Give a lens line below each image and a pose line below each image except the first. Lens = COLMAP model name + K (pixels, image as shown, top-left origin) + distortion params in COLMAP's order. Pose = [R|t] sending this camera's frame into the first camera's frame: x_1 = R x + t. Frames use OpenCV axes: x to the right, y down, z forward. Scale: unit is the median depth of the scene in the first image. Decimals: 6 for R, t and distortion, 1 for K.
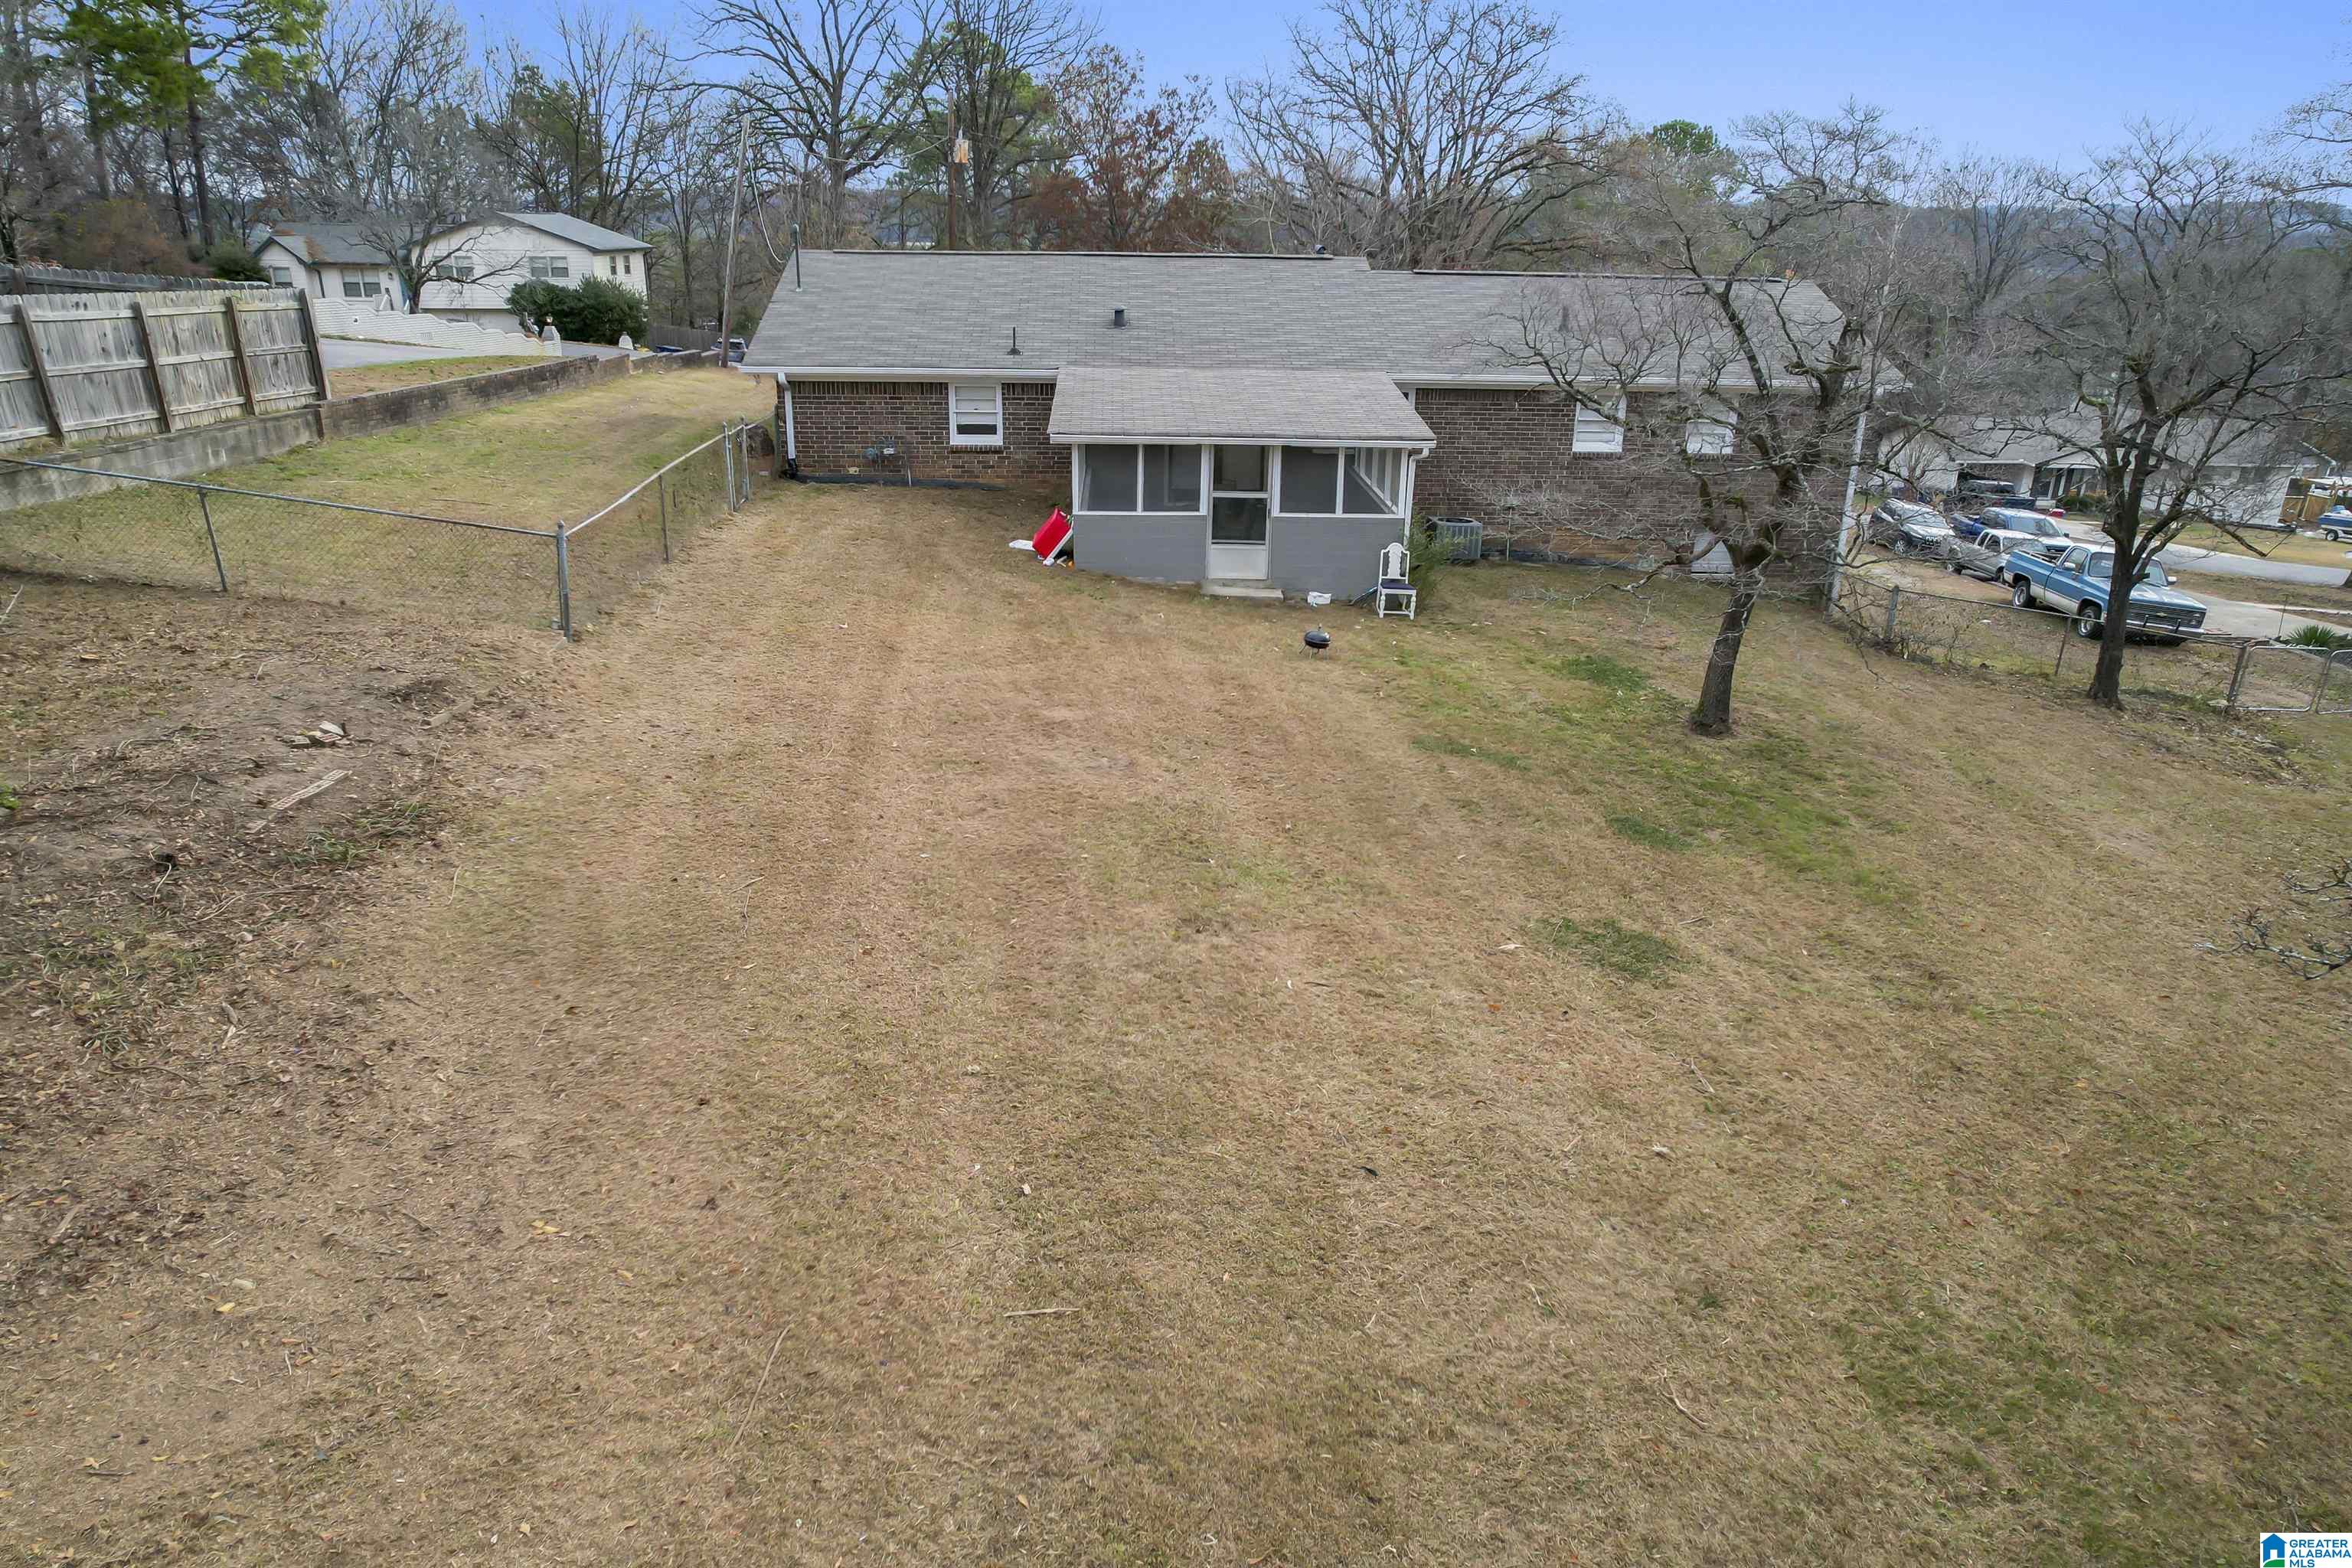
lens RADIAL K [[1486.4, 0, 1176.5], [0, 1486.4, 783.0], [0, 0, 1]] dist [-0.021804, 0.004706]
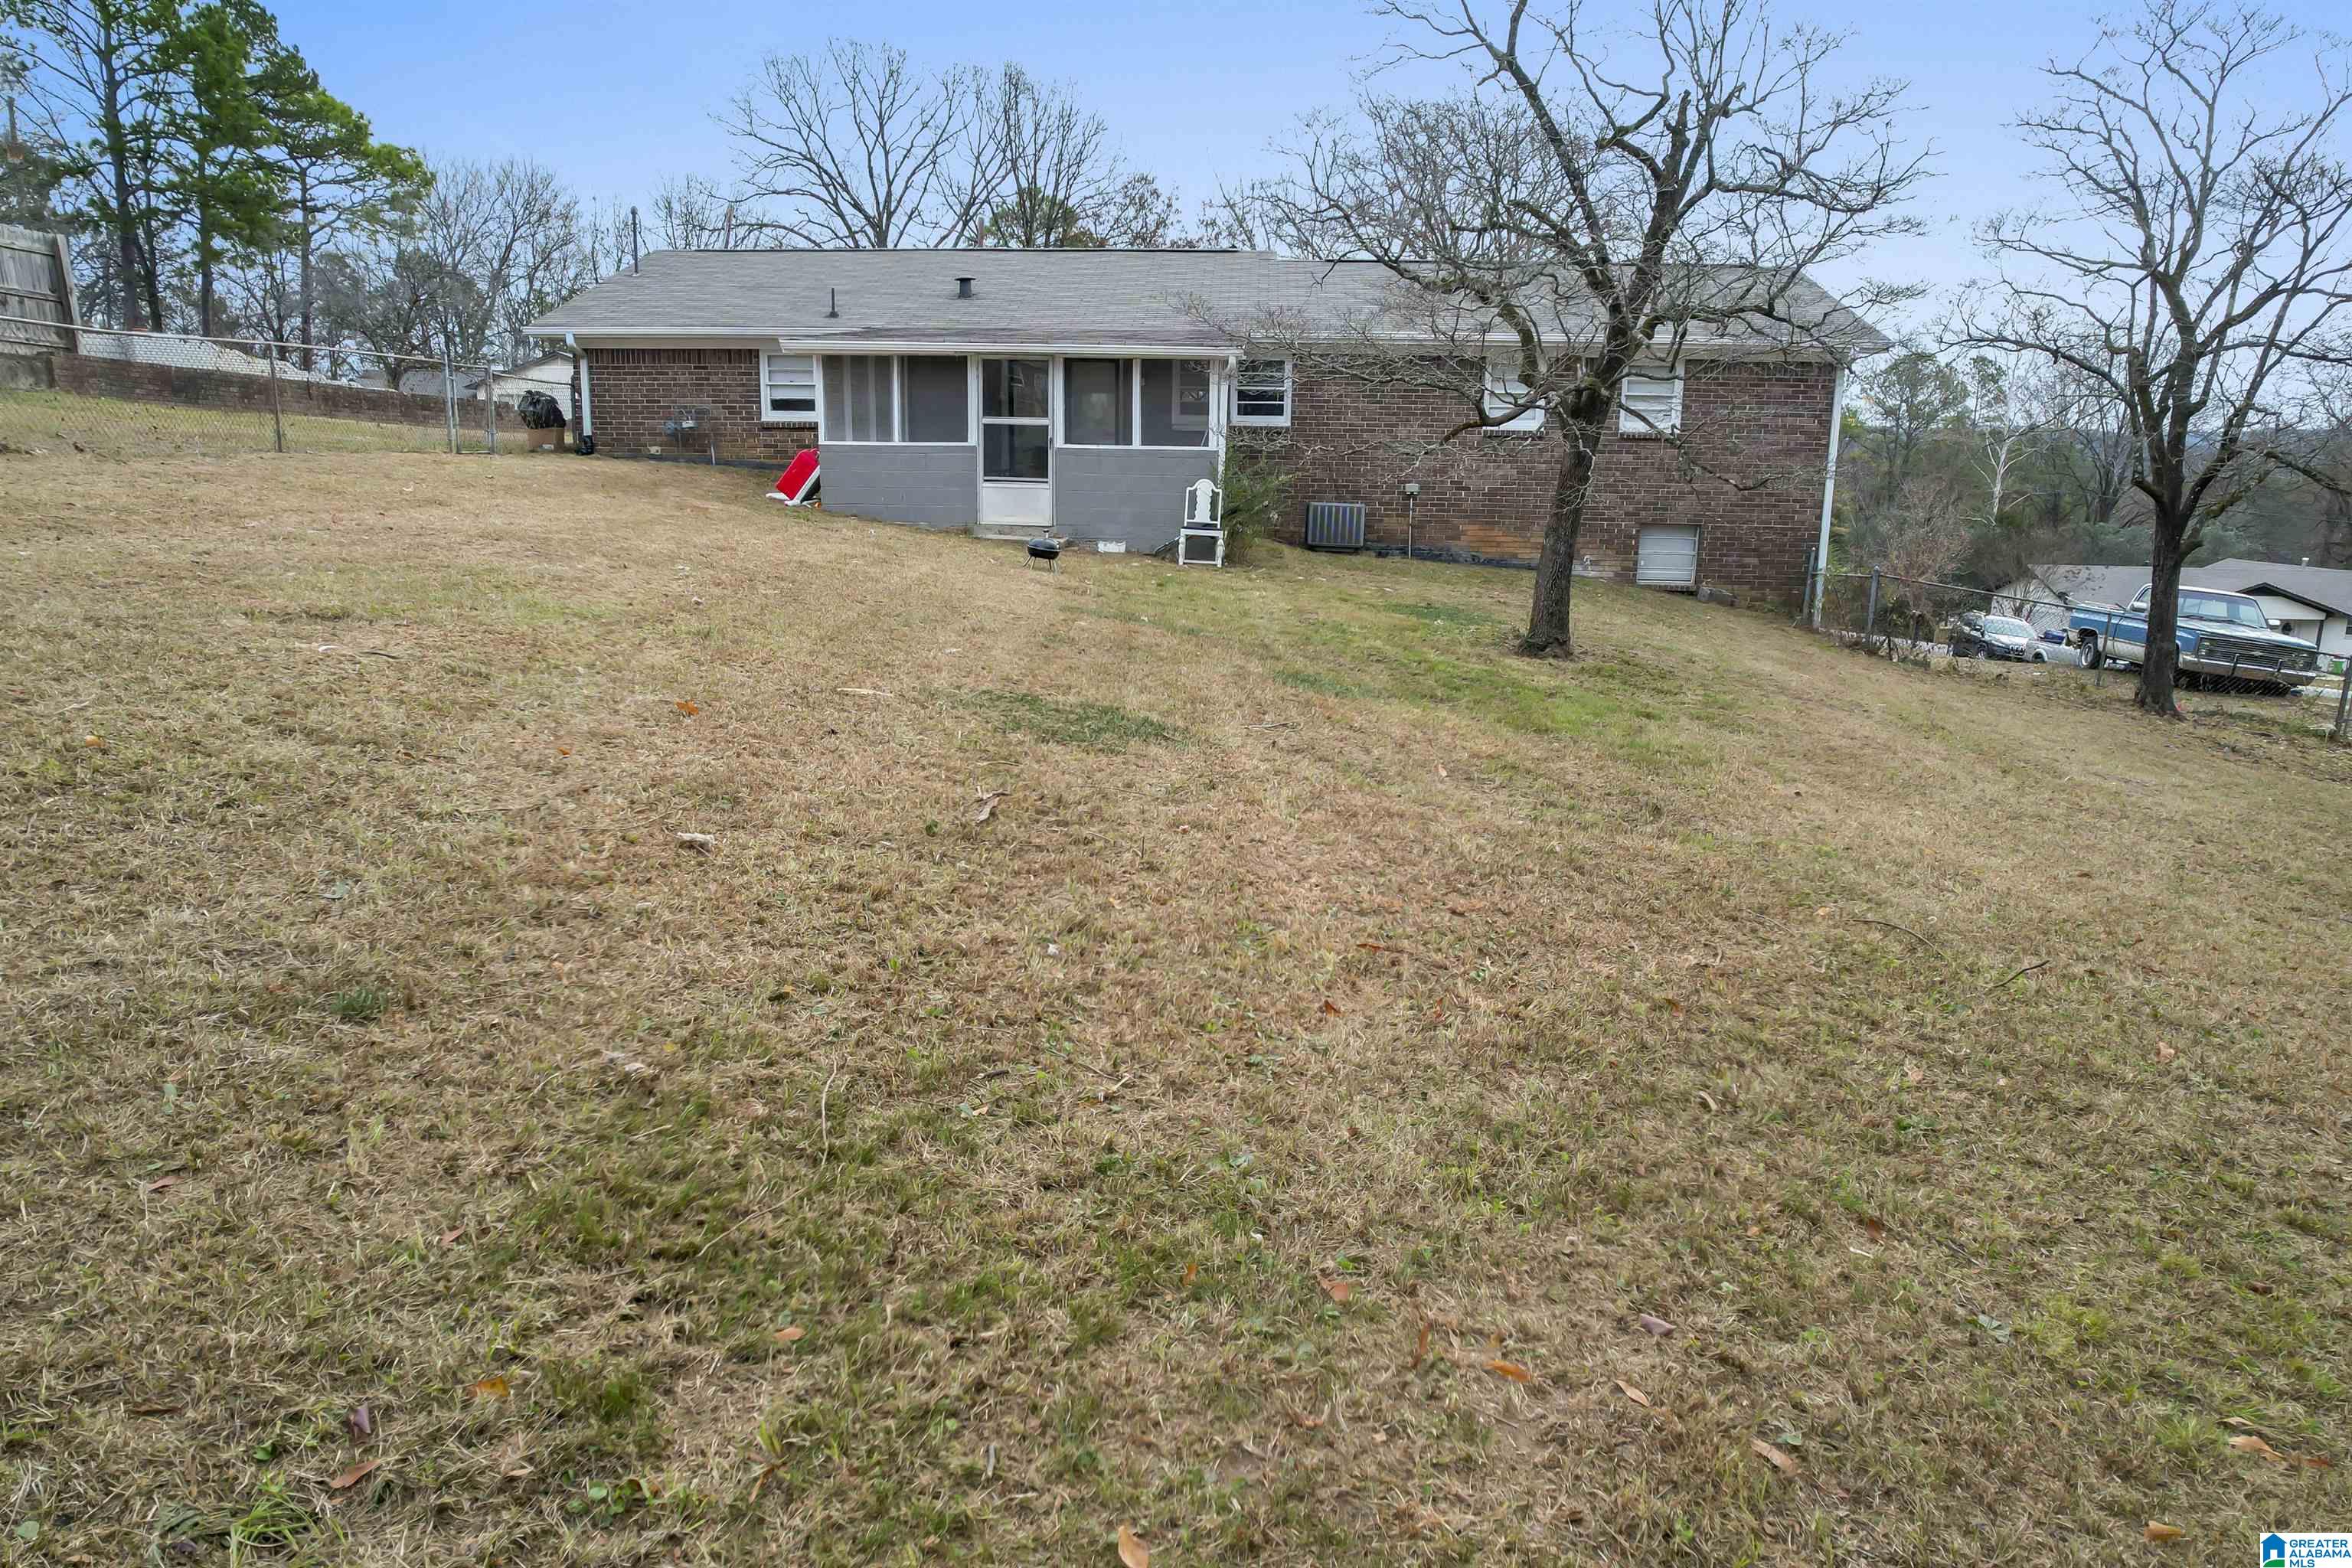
lens RADIAL K [[1486.4, 0, 1177.6], [0, 1486.4, 795.8], [0, 0, 1]] dist [-0.021804, 0.004706]
pose [[0.995104, 0.019824, -0.096830, 0.213510], [-0.032774, 0.990433, -0.134048, 0.119357], [0.093246, 0.136565, 0.986233, 0.216822]]
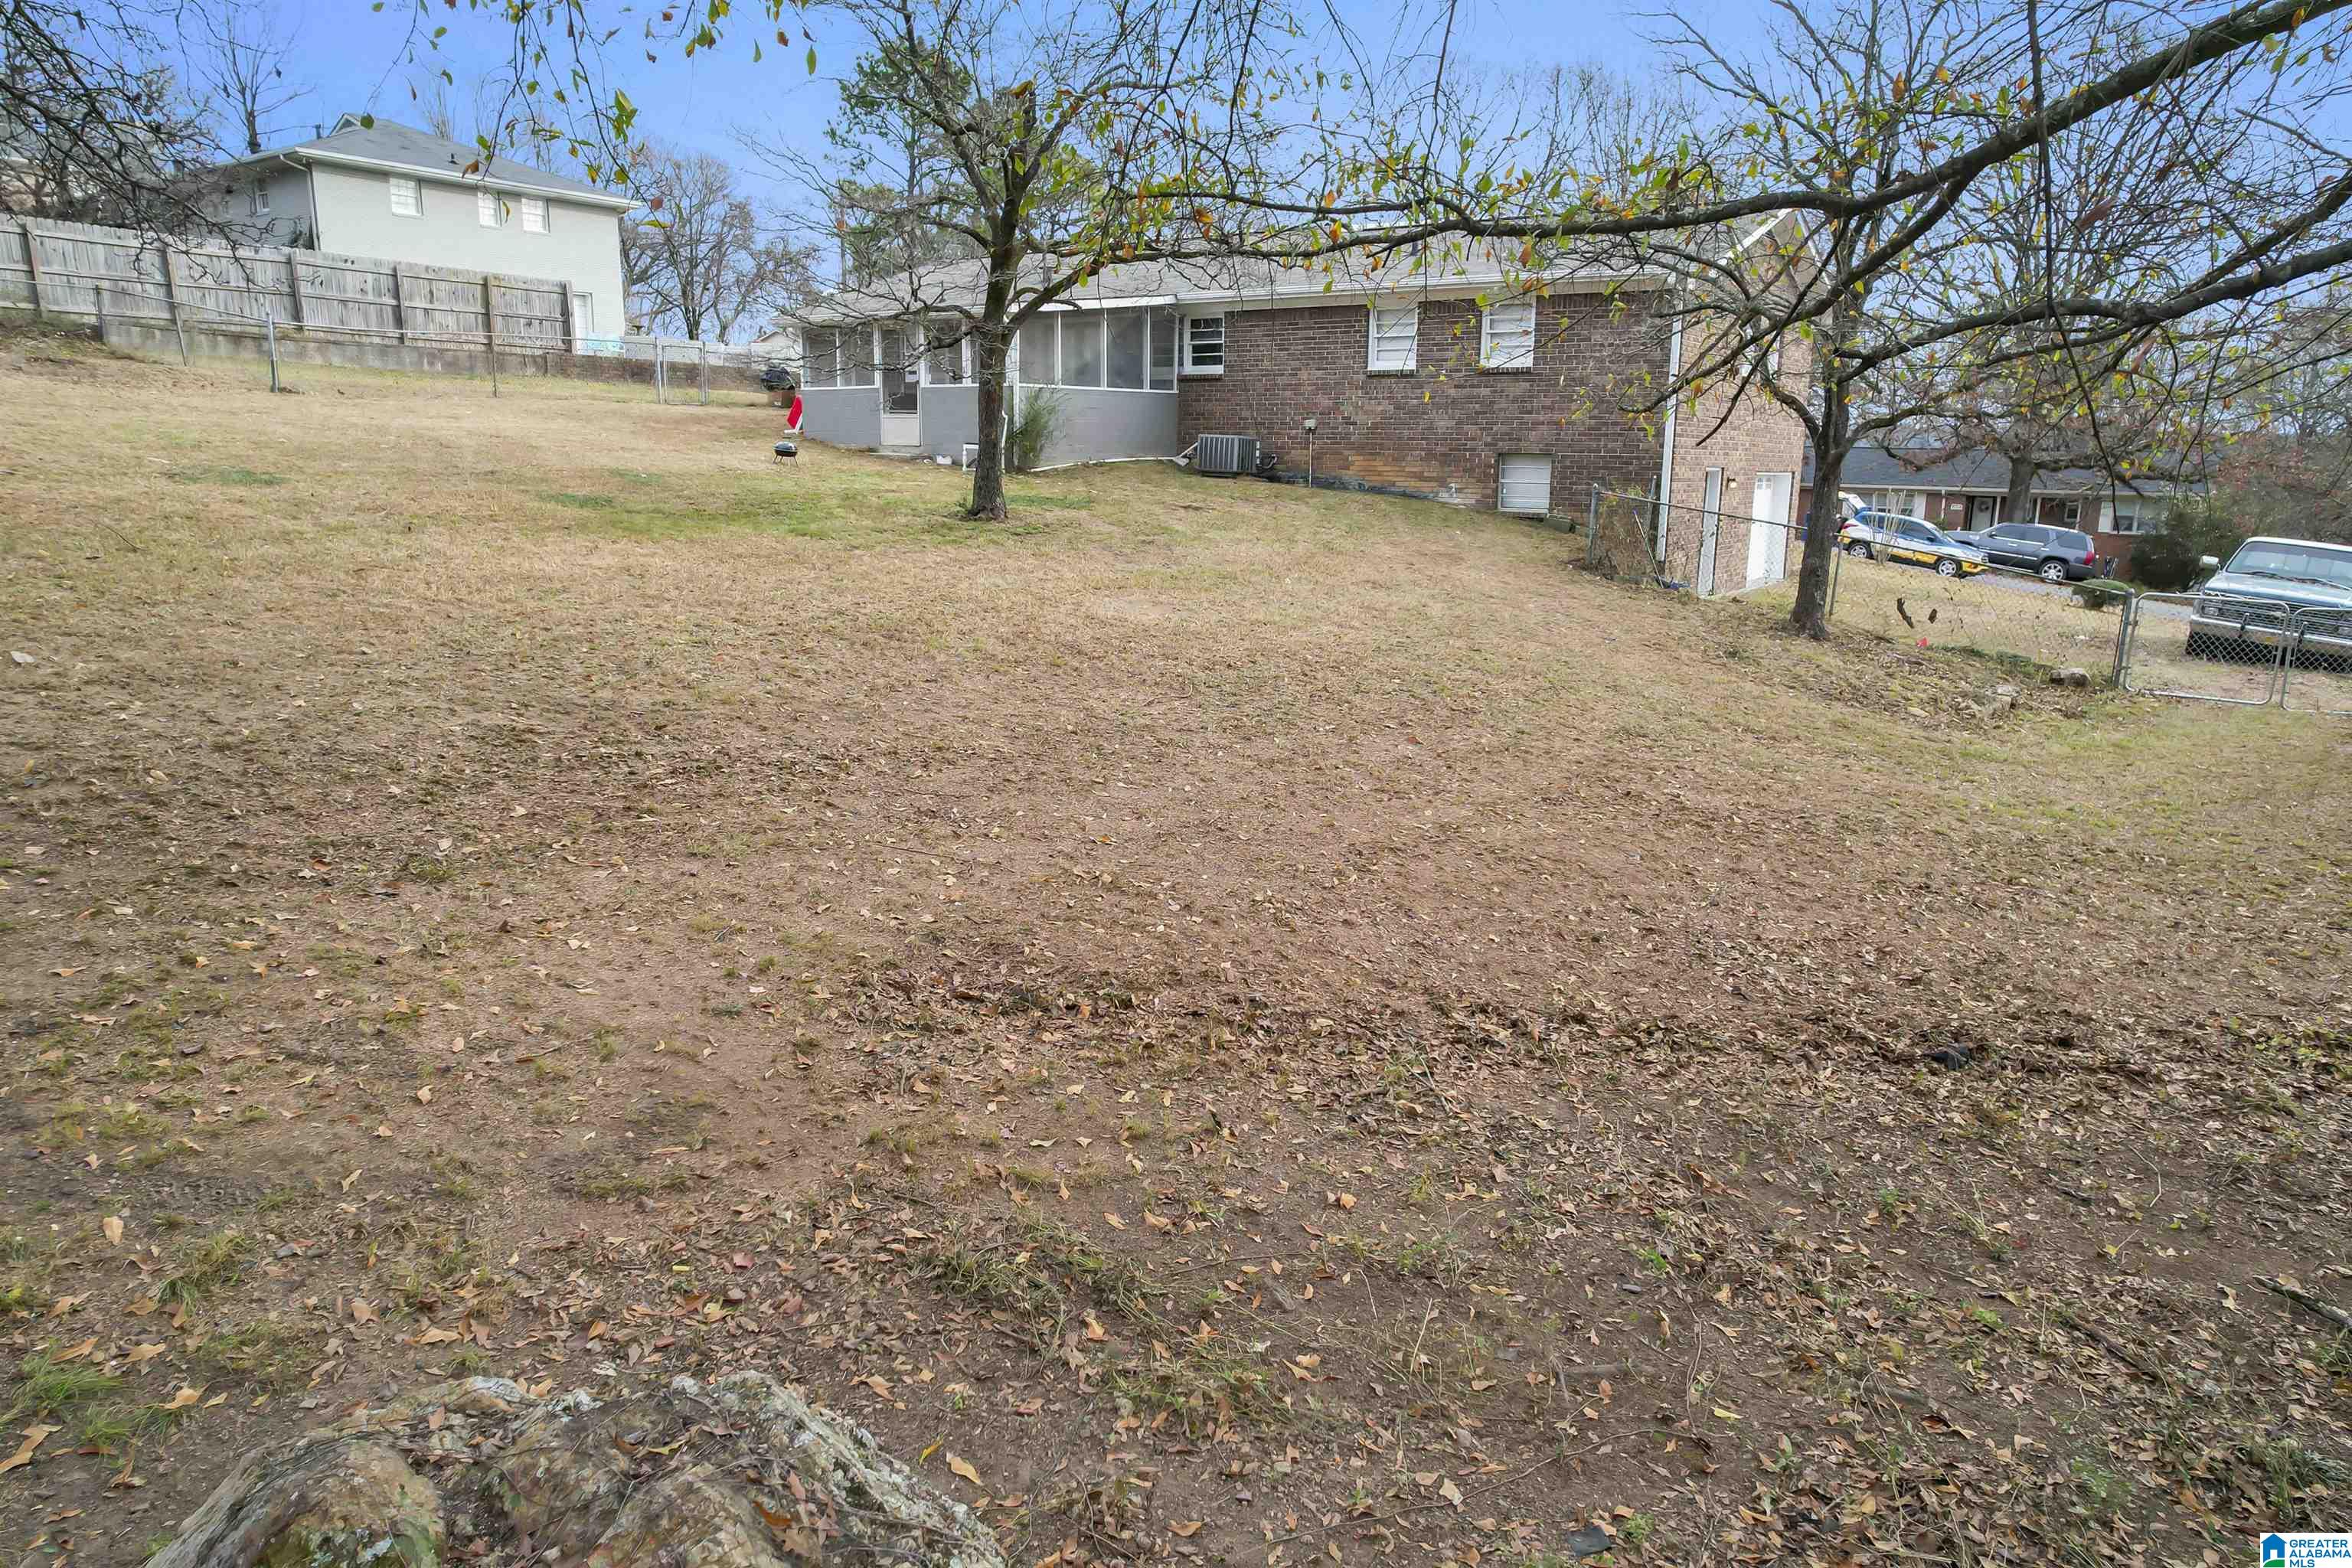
lens RADIAL K [[1486.4, 0, 1174.9], [0, 1486.4, 771.2], [0, 0, 1]] dist [-0.021804, 0.004706]
pose [[0.789025, 0.120437, -0.602440, 0.910216], [-0.213606, 0.973197, -0.085207, 0.154118], [0.576030, 0.195915, 0.793603, 0.276979]]
